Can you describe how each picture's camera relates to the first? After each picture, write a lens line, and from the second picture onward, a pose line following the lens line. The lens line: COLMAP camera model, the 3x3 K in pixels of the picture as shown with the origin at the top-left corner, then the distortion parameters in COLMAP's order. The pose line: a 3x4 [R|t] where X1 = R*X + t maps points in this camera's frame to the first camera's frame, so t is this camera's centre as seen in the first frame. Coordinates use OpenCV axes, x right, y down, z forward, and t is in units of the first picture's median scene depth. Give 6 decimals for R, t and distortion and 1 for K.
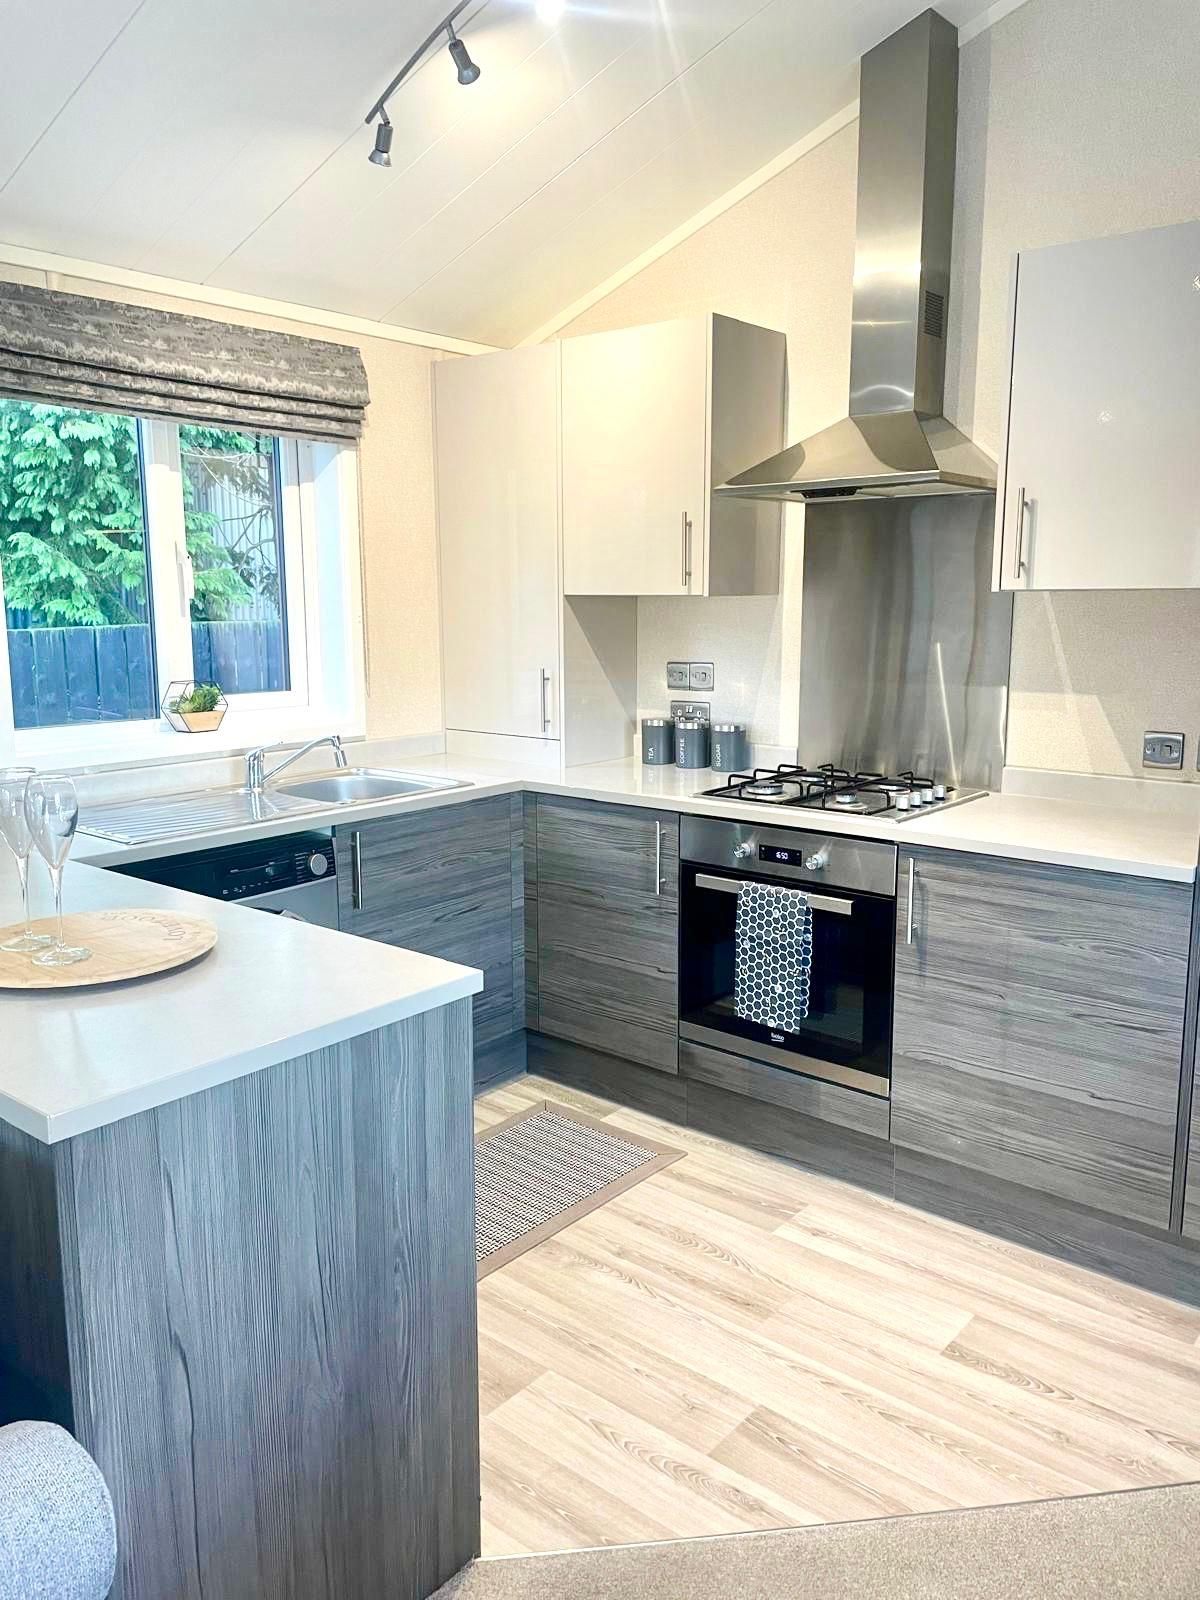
lens RADIAL K [[1213.7, 0, 600.0], [0, 1213.7, 800.0], [0, 0, 1]] dist [0.136663, -0.228929]
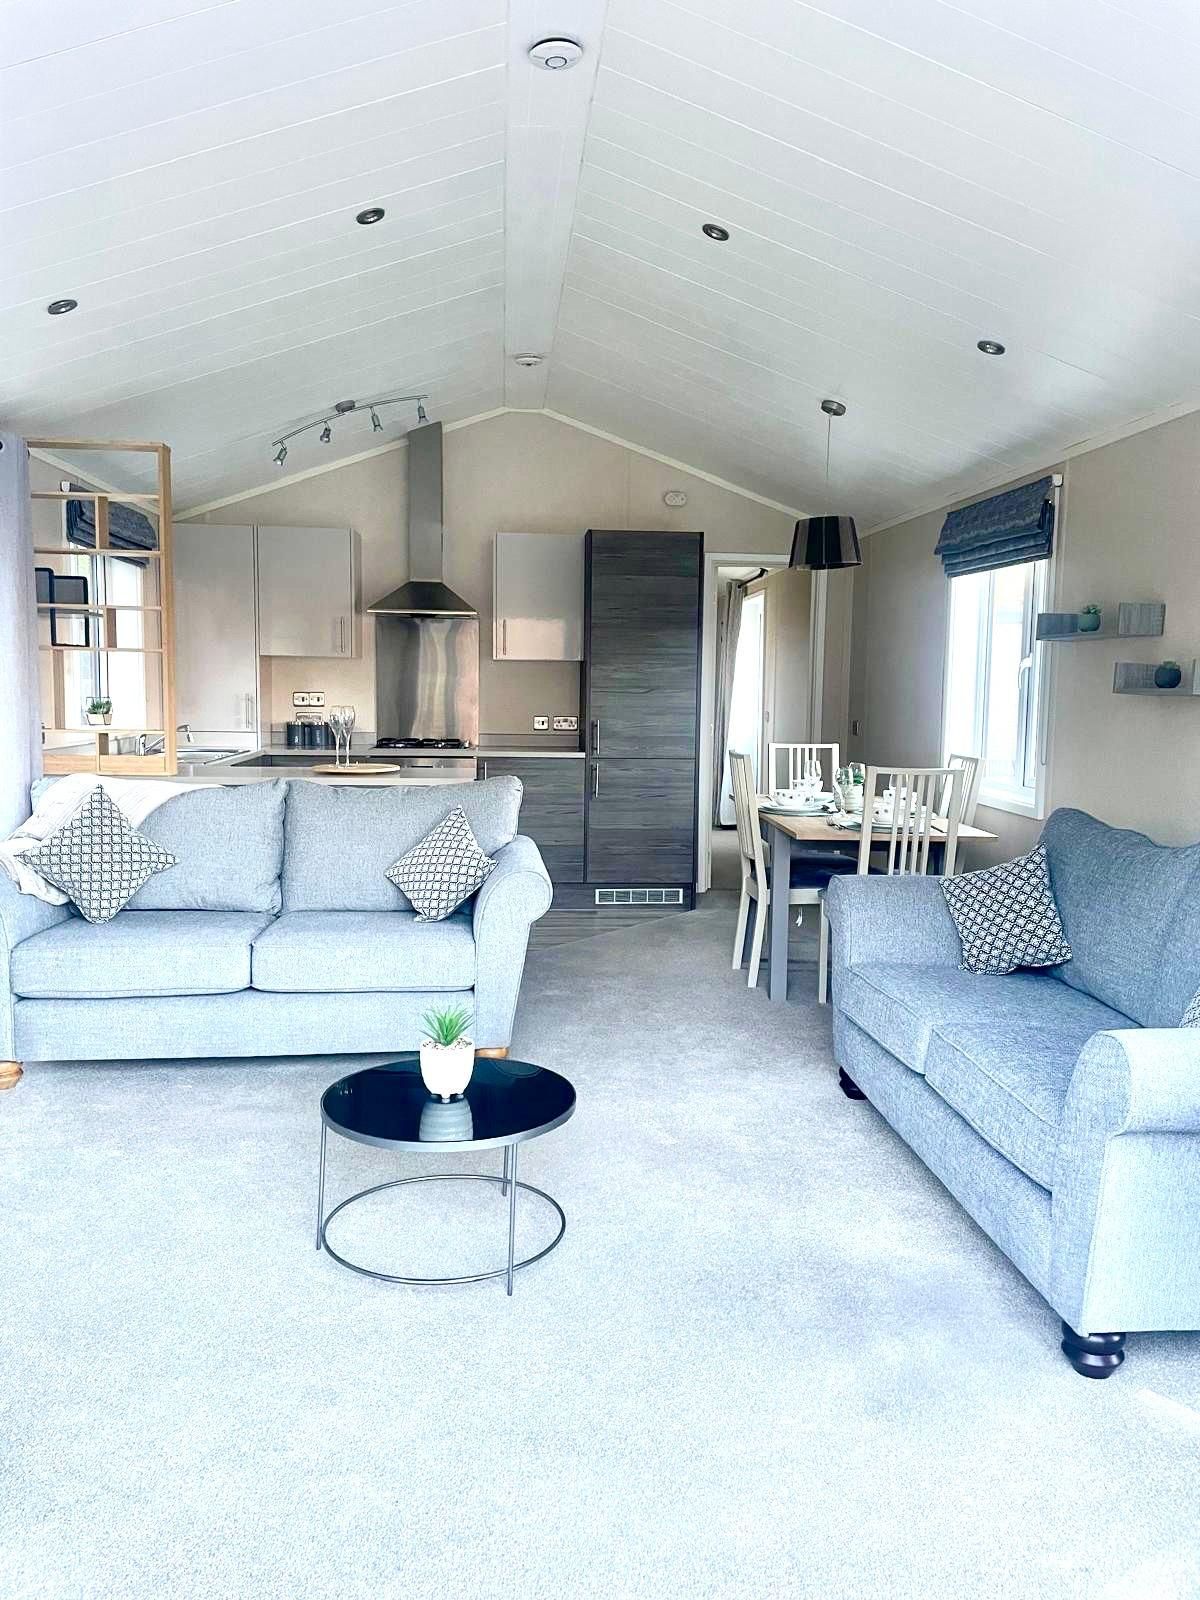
lens RADIAL K [[1213.7, 0, 600.0], [0, 1213.7, 800.0], [0, 0, 1]] dist [0.136663, -0.228929]
pose [[0.706209, -0.054390, 0.705911, -1.346505], [0.095253, 0.995279, -0.018608, 0.192886], [-0.701566, 0.080381, 0.708056, -0.937115]]
